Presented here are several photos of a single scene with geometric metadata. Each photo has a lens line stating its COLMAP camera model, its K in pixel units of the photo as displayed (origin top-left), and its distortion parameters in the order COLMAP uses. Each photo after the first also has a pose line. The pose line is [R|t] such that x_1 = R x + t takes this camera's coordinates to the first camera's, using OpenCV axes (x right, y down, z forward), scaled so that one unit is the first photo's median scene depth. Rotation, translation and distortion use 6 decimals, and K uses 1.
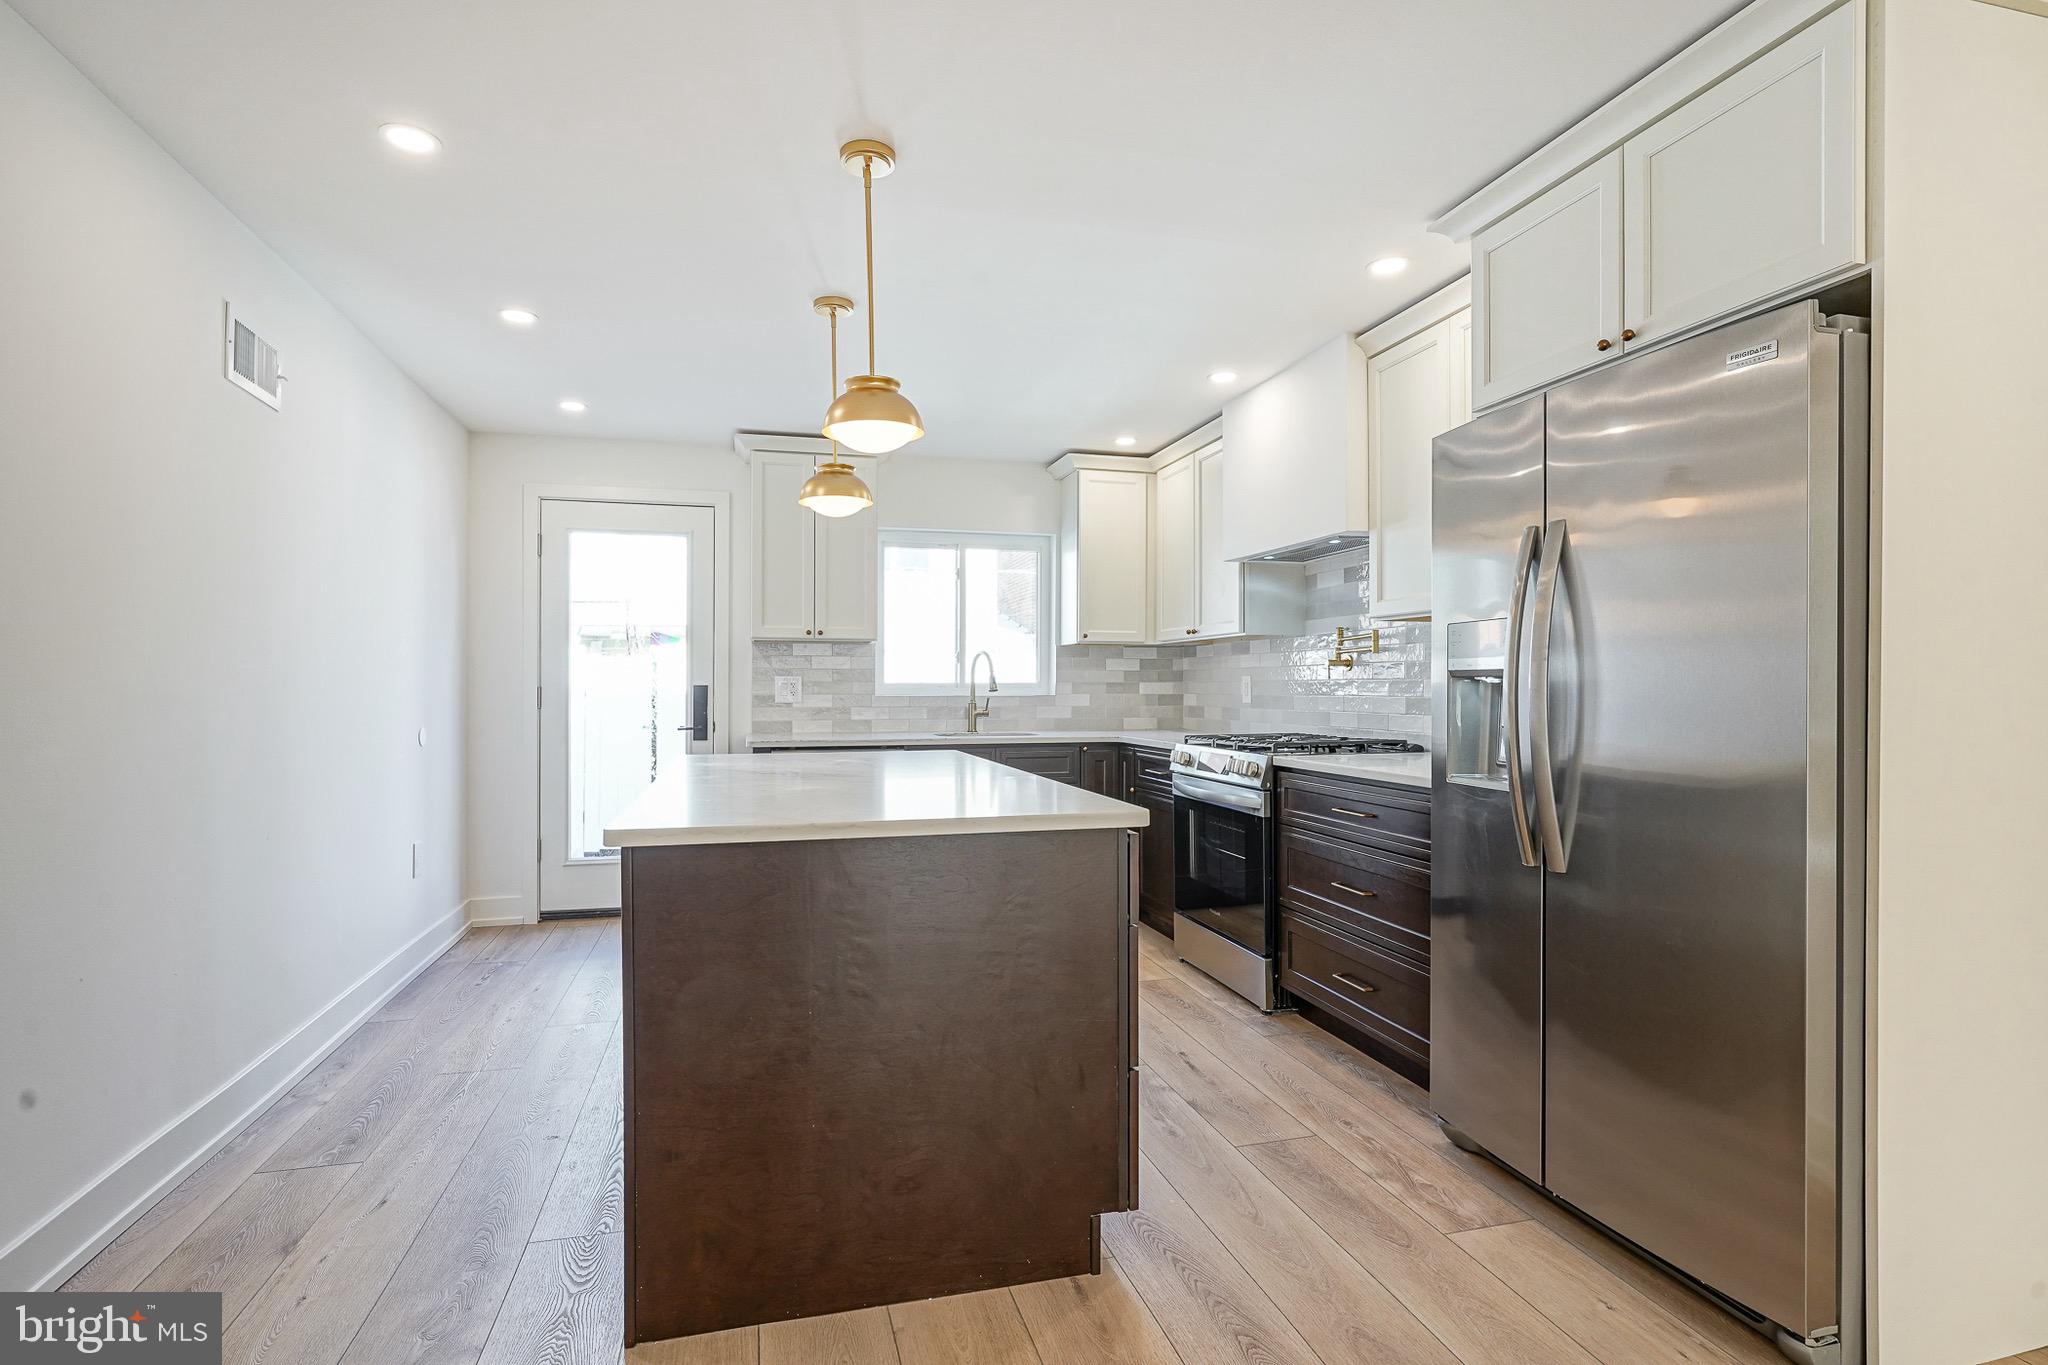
lens RADIAL K [[1005.2, 0, 998.0], [0, 1005.2, 684.4], [0, 0, 1]] dist [-0.009699, 0.005161]
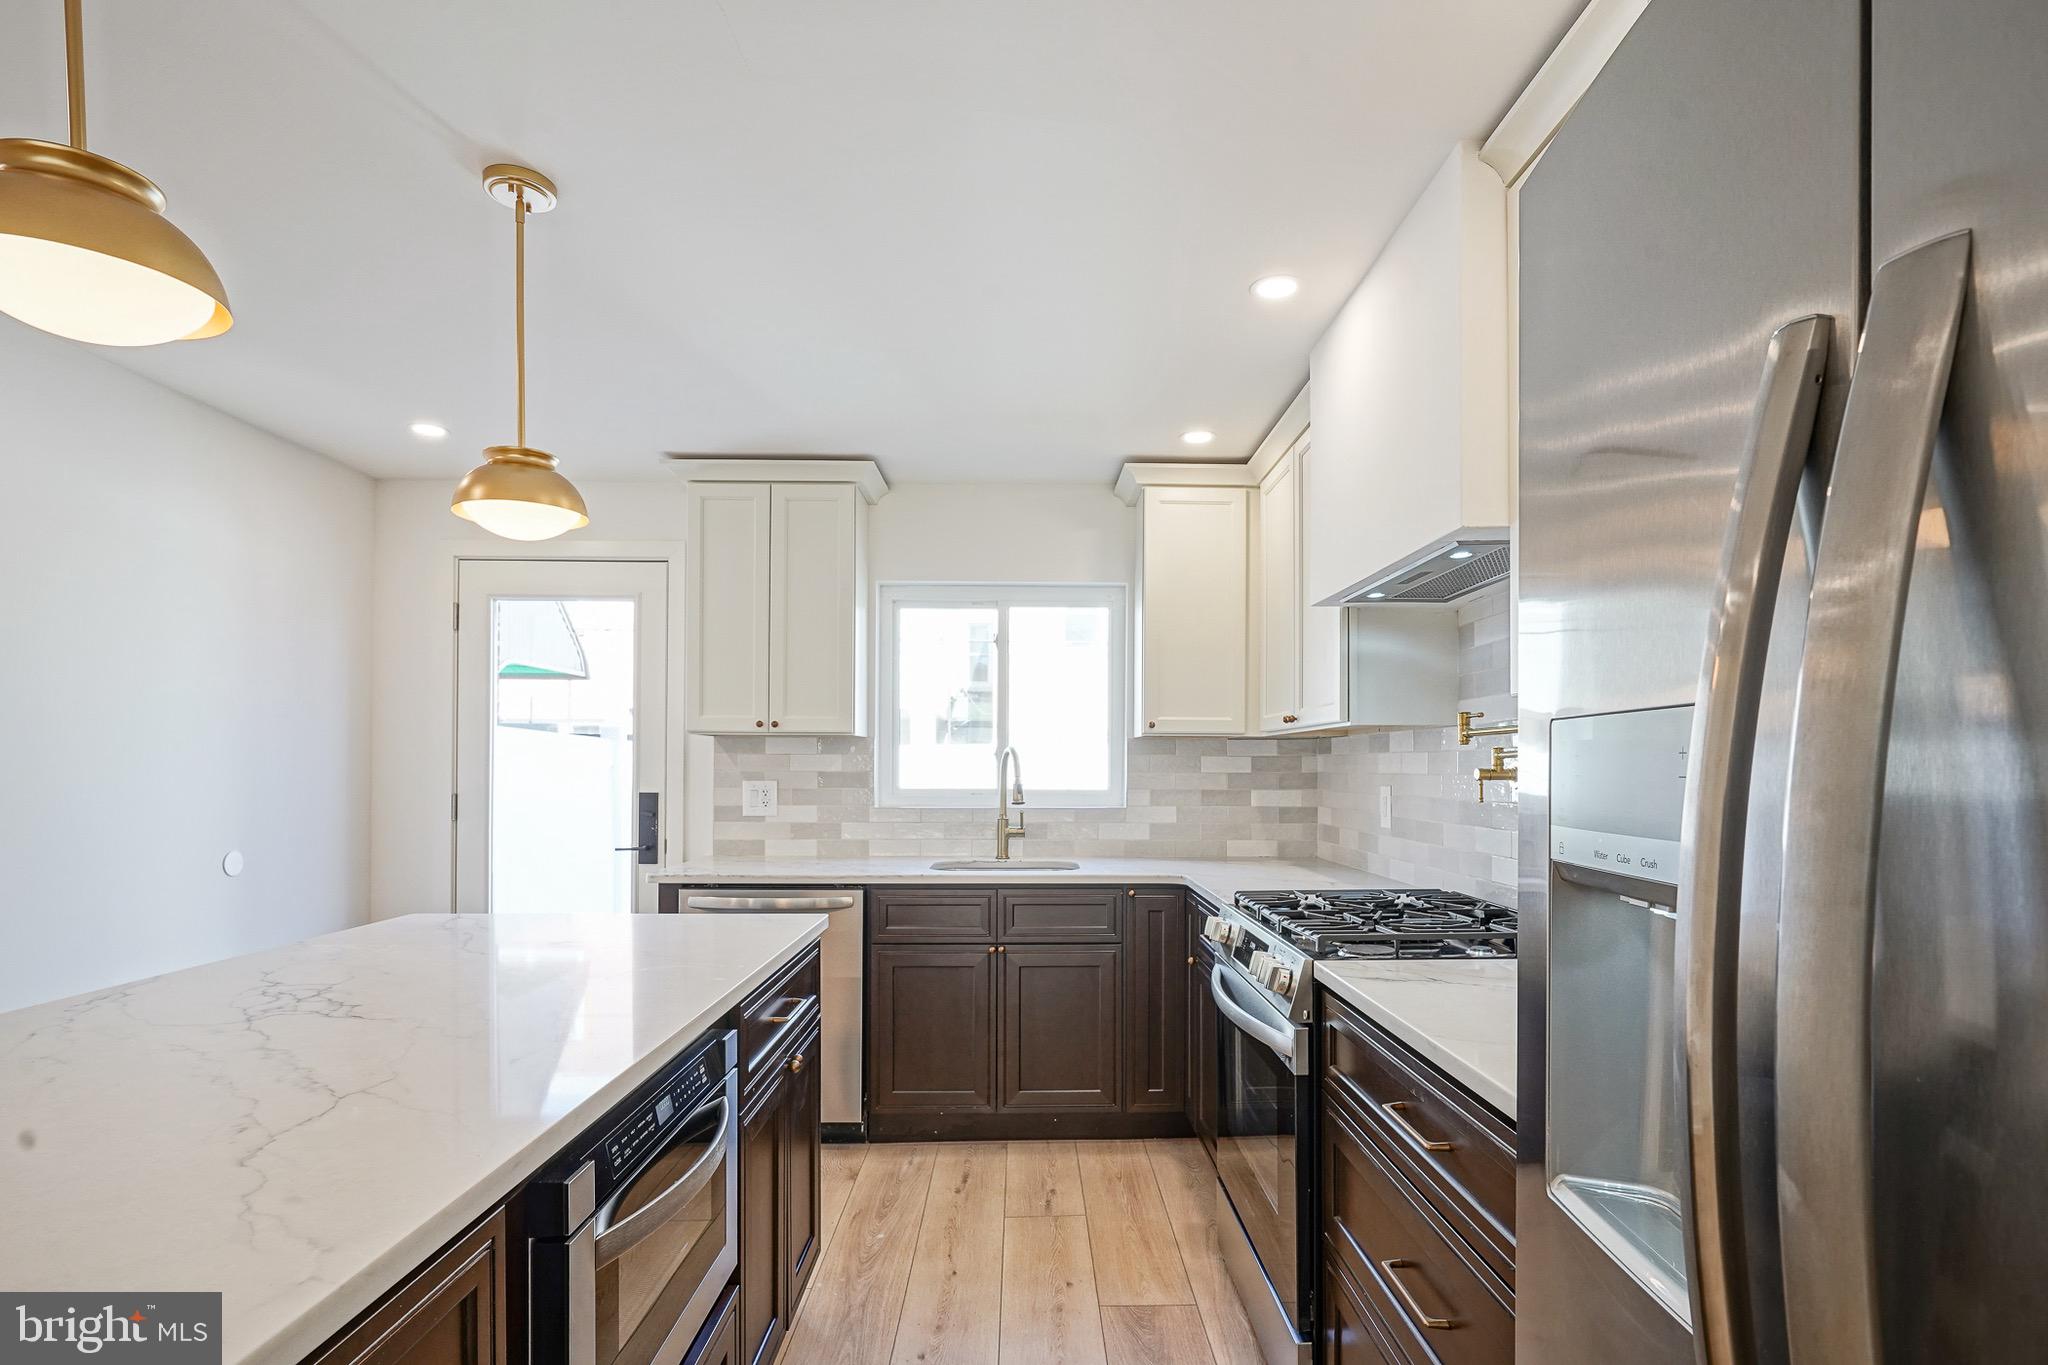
lens RADIAL K [[1005.2, 0, 1055.1], [0, 1005.2, 759.7], [0, 0, 1]] dist [-0.009699, 0.005161]
pose [[0.976162, 0.000770, -0.217041, 0.183570], [-0.001890, 0.999986, -0.004952, -0.022147], [0.217034, 0.005244, 0.976150, 0.326320]]
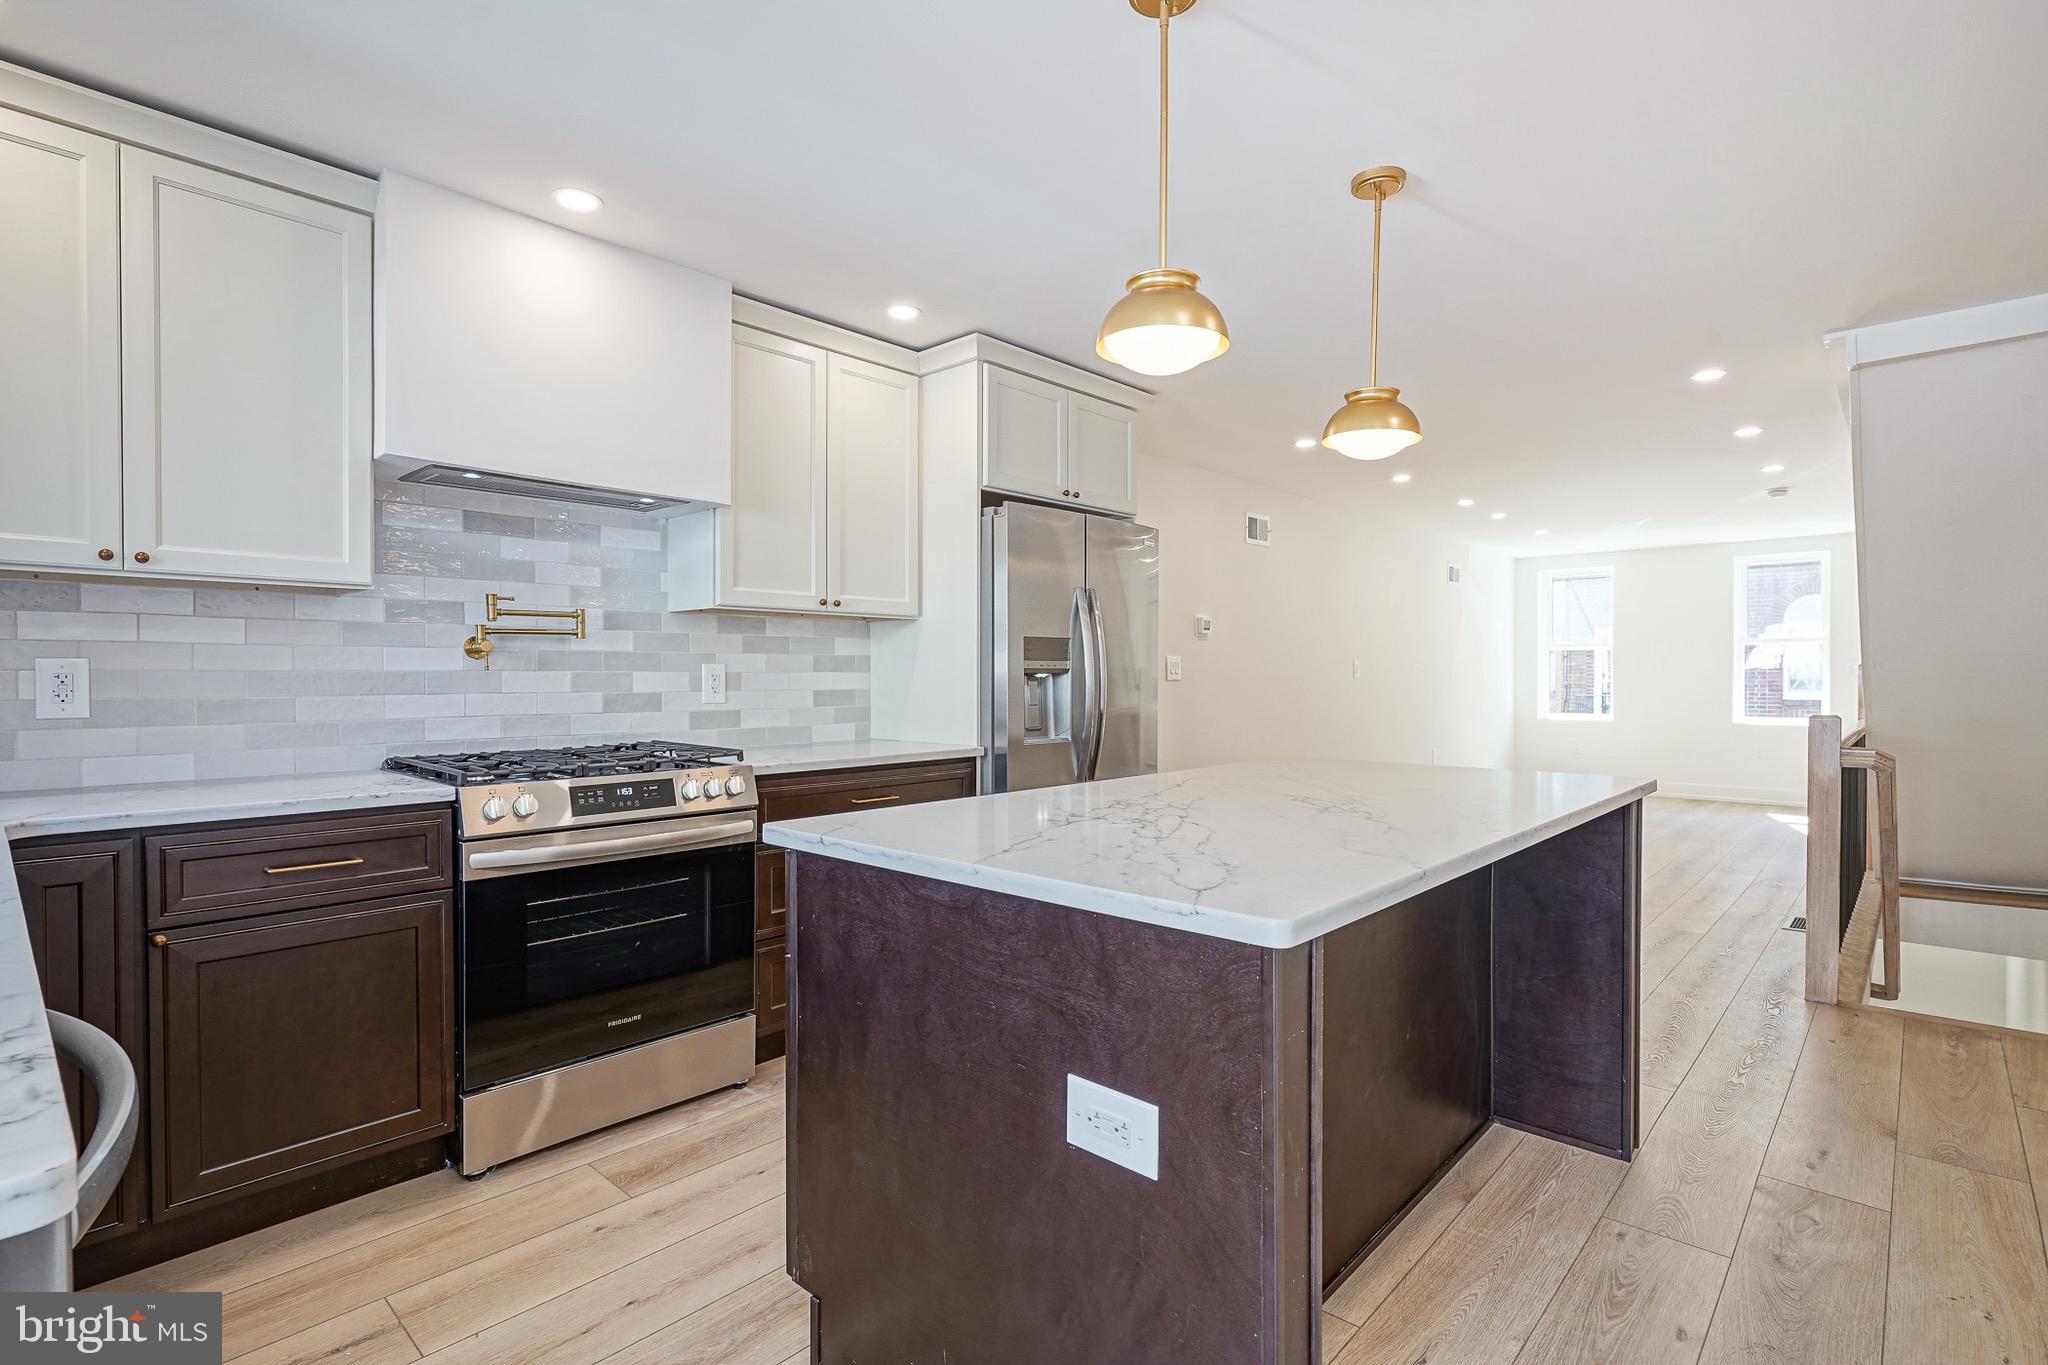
lens RADIAL K [[964.7, 0, 1052.2], [0, 964.7, 680.5], [0, 0, 1]] dist [-0.003145, 0.001036]
pose [[-0.562233, -0.006013, 0.826957, -0.371744], [0.000128, 0.999973, 0.007358, -0.002251], [-0.826979, 0.004242, -0.562217, 0.889636]]
